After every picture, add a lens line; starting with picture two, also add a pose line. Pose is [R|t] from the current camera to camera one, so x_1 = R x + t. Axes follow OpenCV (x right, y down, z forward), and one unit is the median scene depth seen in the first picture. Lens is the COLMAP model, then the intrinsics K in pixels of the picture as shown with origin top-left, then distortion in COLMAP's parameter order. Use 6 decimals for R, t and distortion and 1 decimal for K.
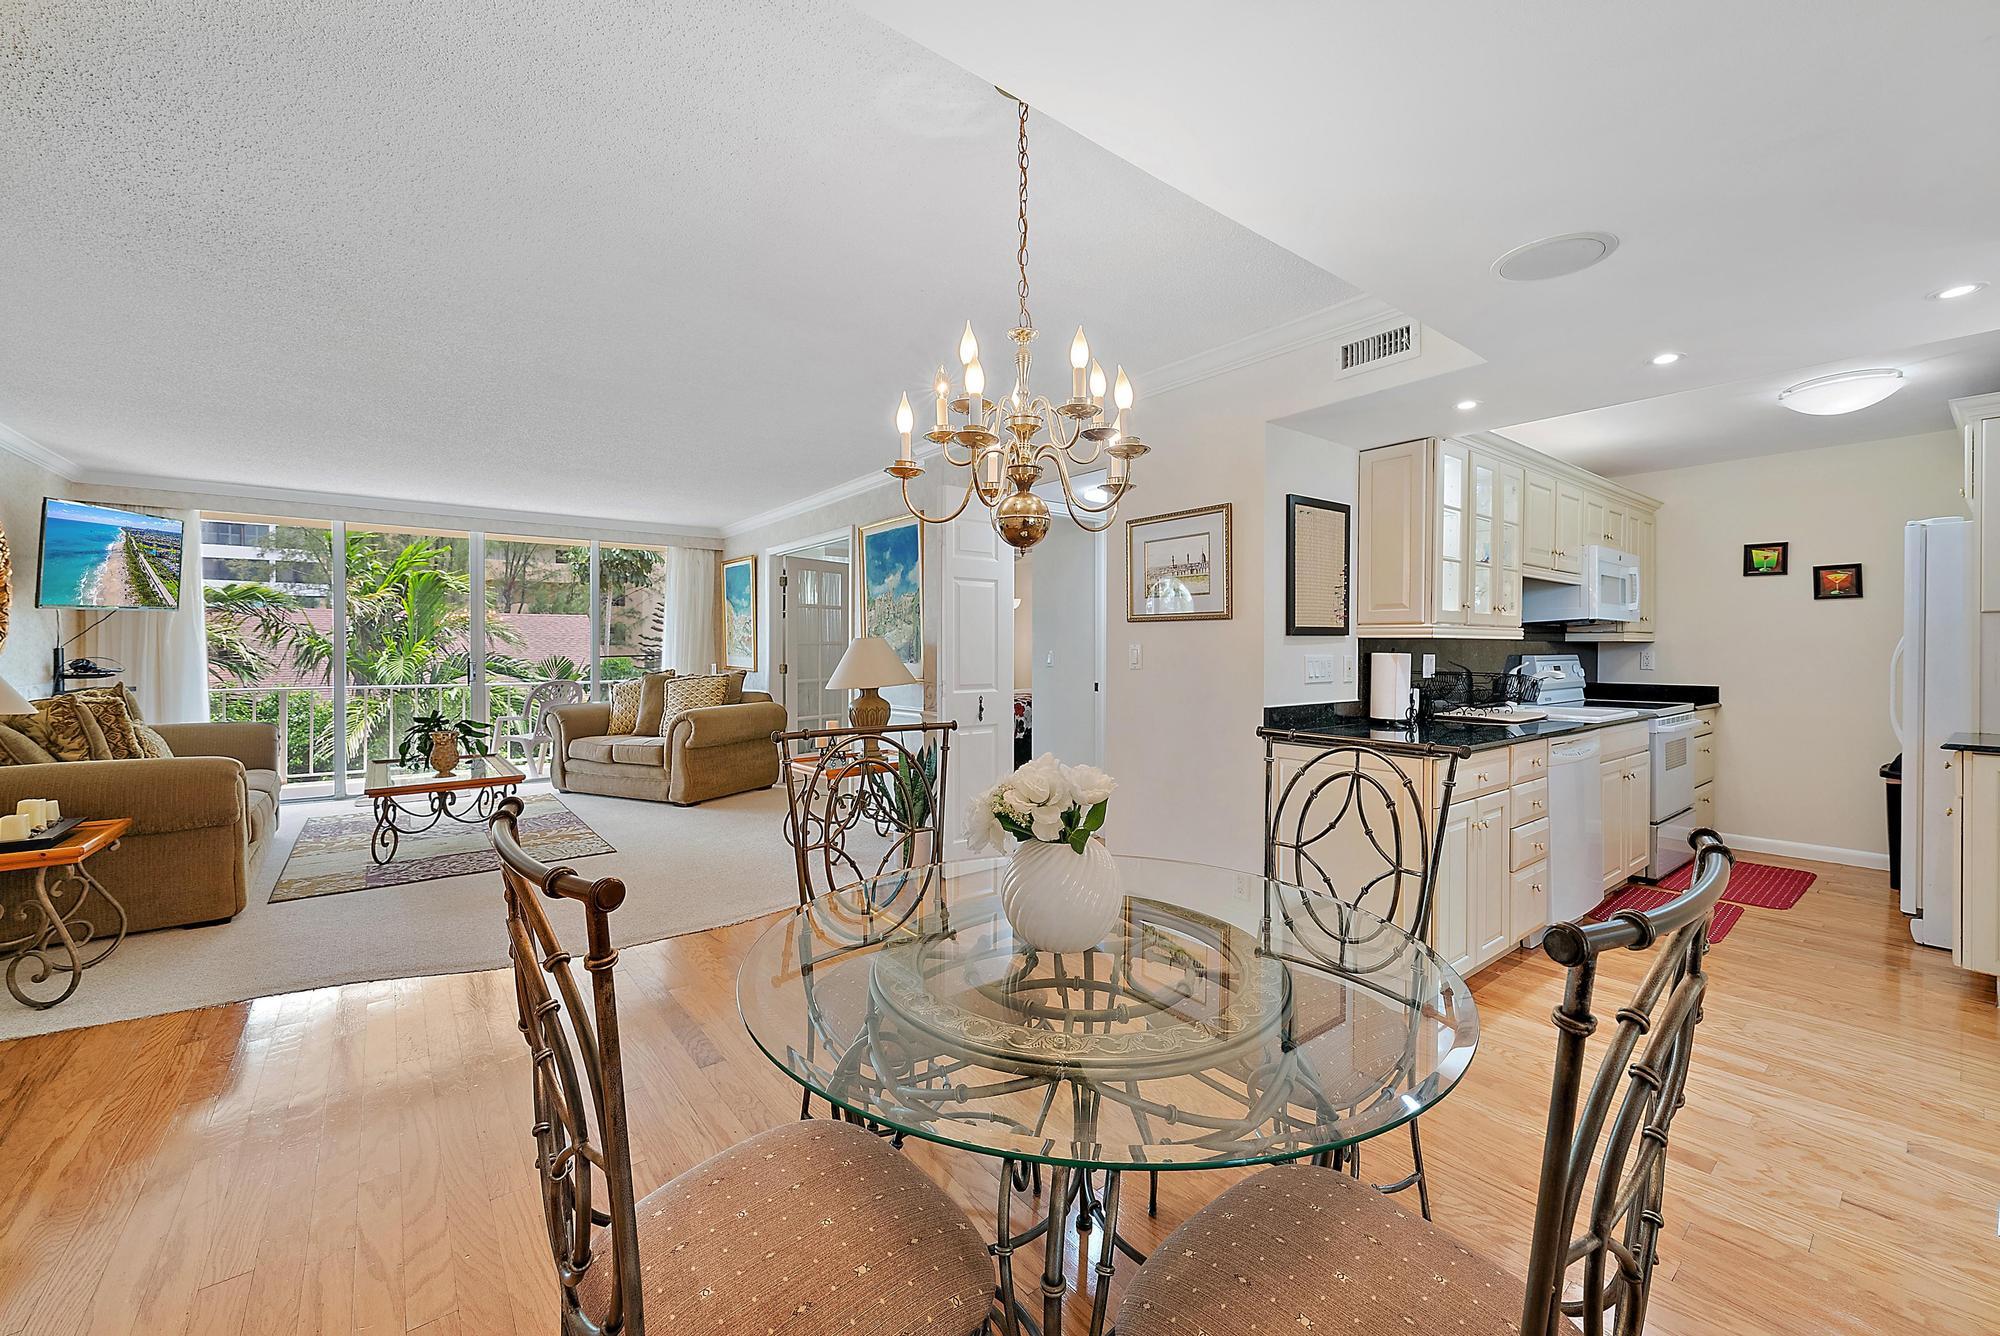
lens RADIAL K [[784.3, 0, 998.8], [0, 784.3, 656.0], [0, 0, 1]] dist [0.001191, 0.000006]
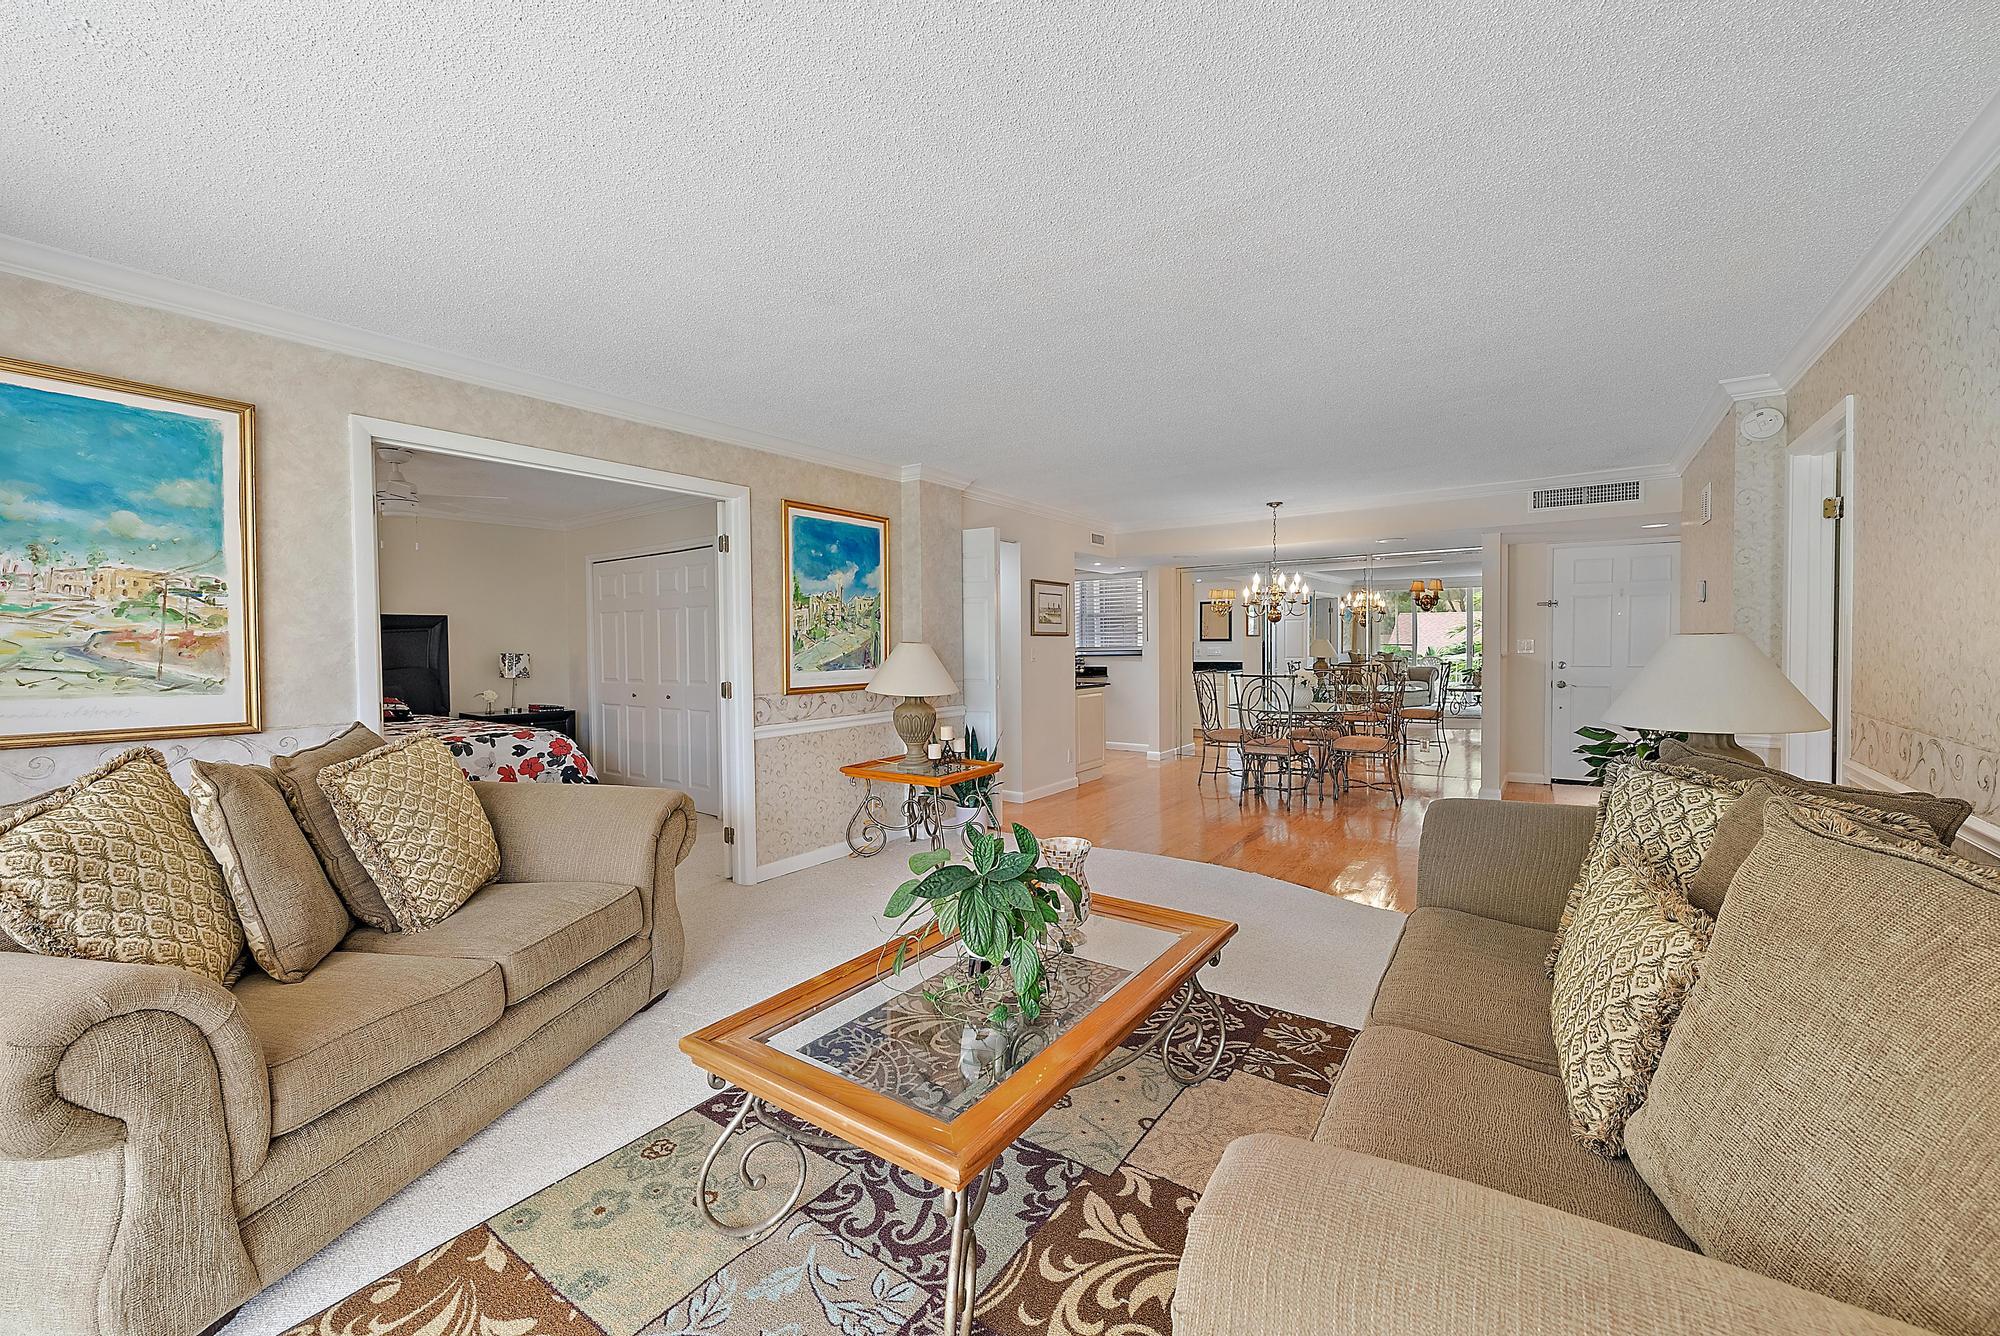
lens RADIAL K [[784.3, 0, 1000.9], [0, 784.3, 659.4], [0, 0, 1]] dist [0.001191, 0.000006]
pose [[-0.301326, -0.015655, 0.953393, -0.932047], [0.021539, 0.999498, 0.023220, -0.018733], [-0.953278, 0.027531, -0.300838, 0.976522]]
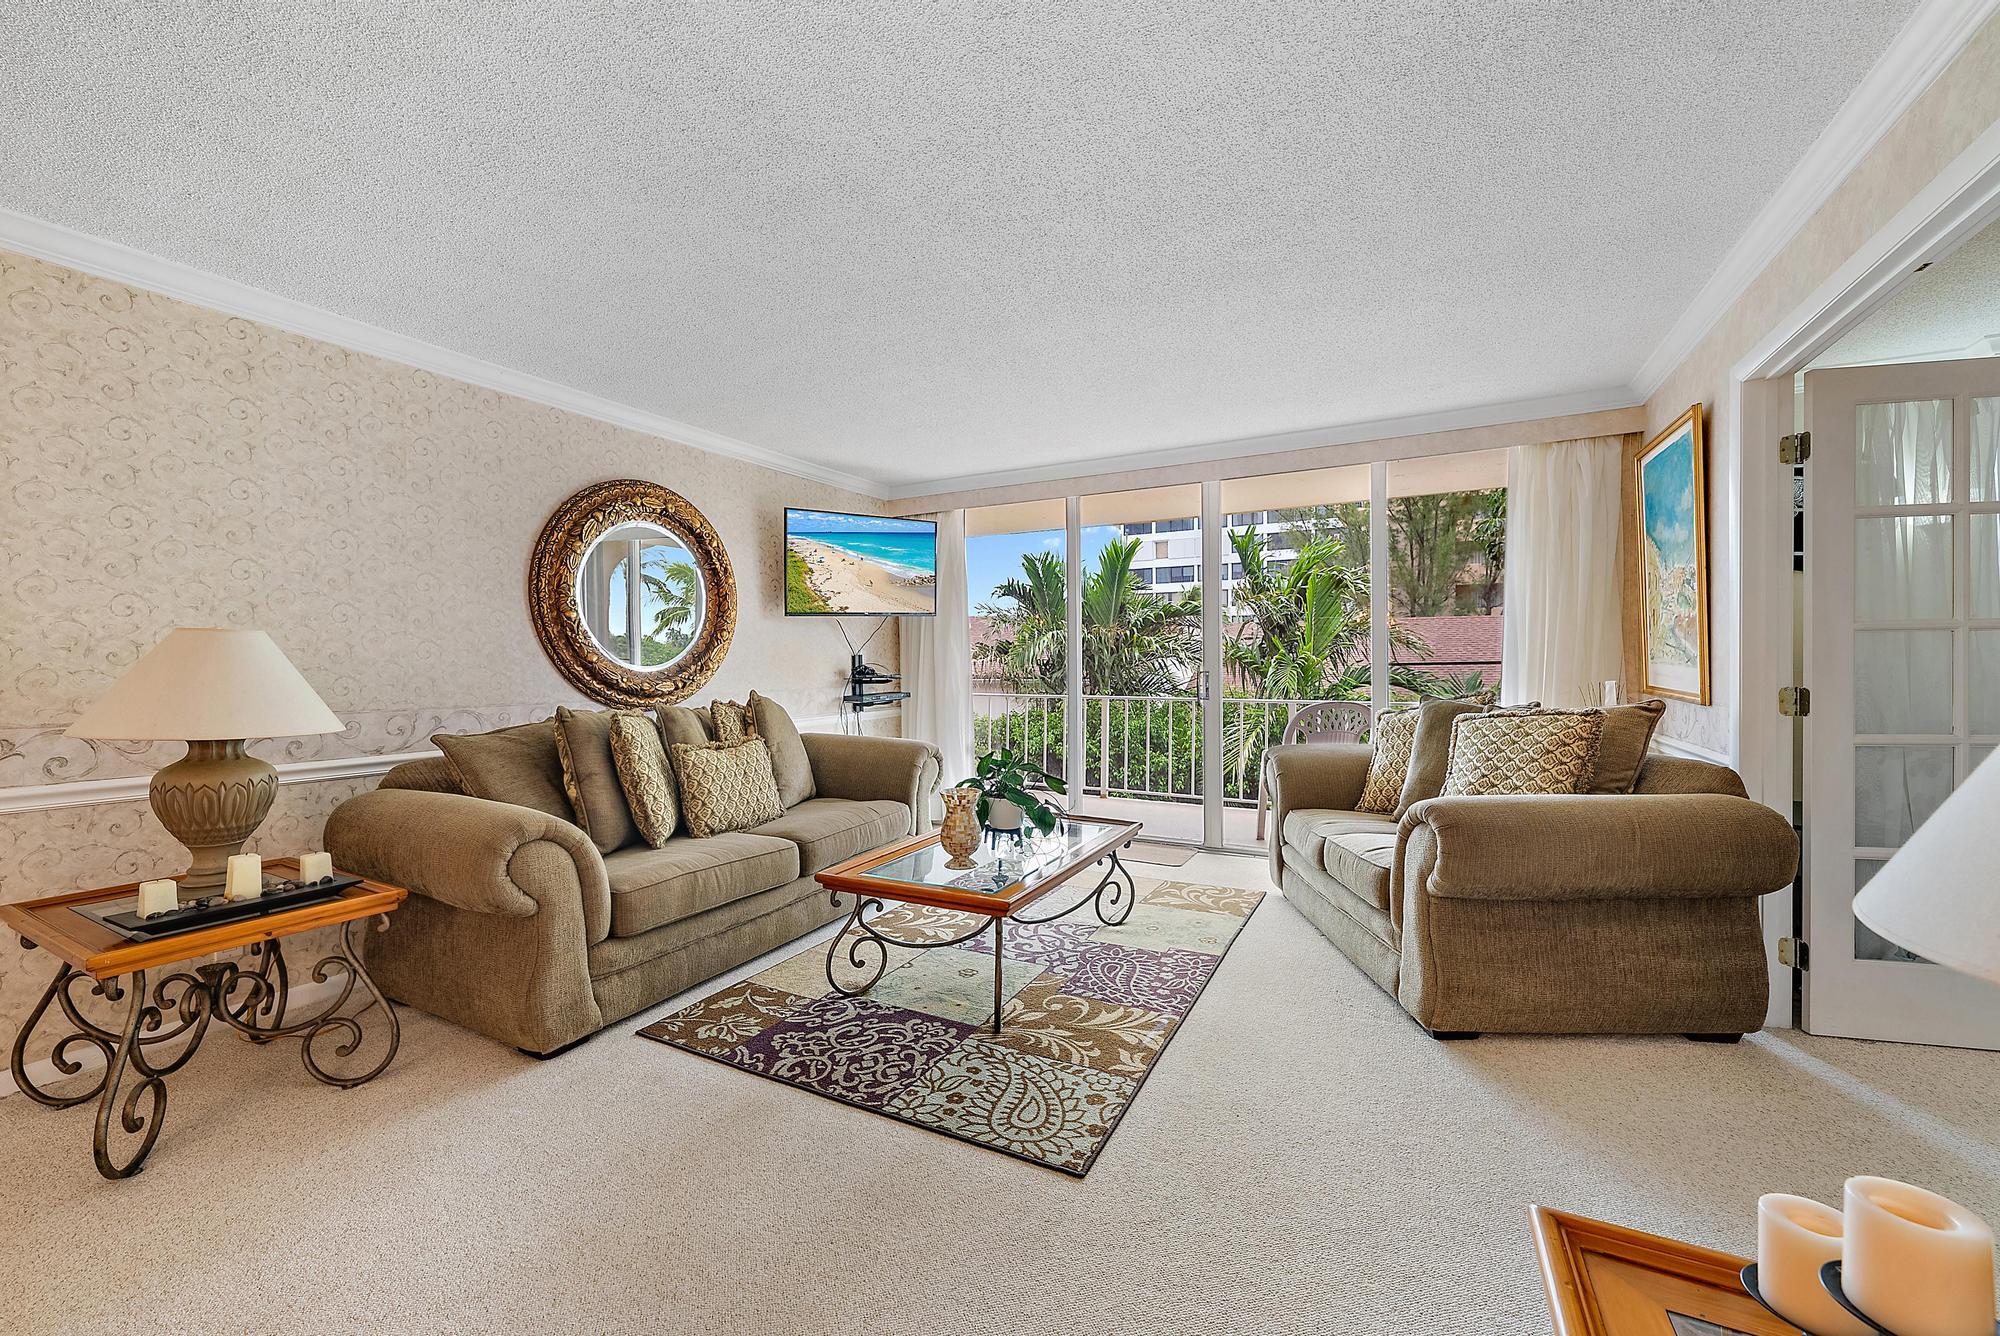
lens RADIAL K [[784.3, 0, 998.9], [0, 784.3, 665.9], [0, 0, 1]] dist [0.001191, 0.000006]
pose [[0.417542, 0.005656, -0.908640, -0.130758], [-0.004865, 0.999980, 0.003989, 0.000783], [0.908645, 0.002755, 0.417561, 0.654181]]
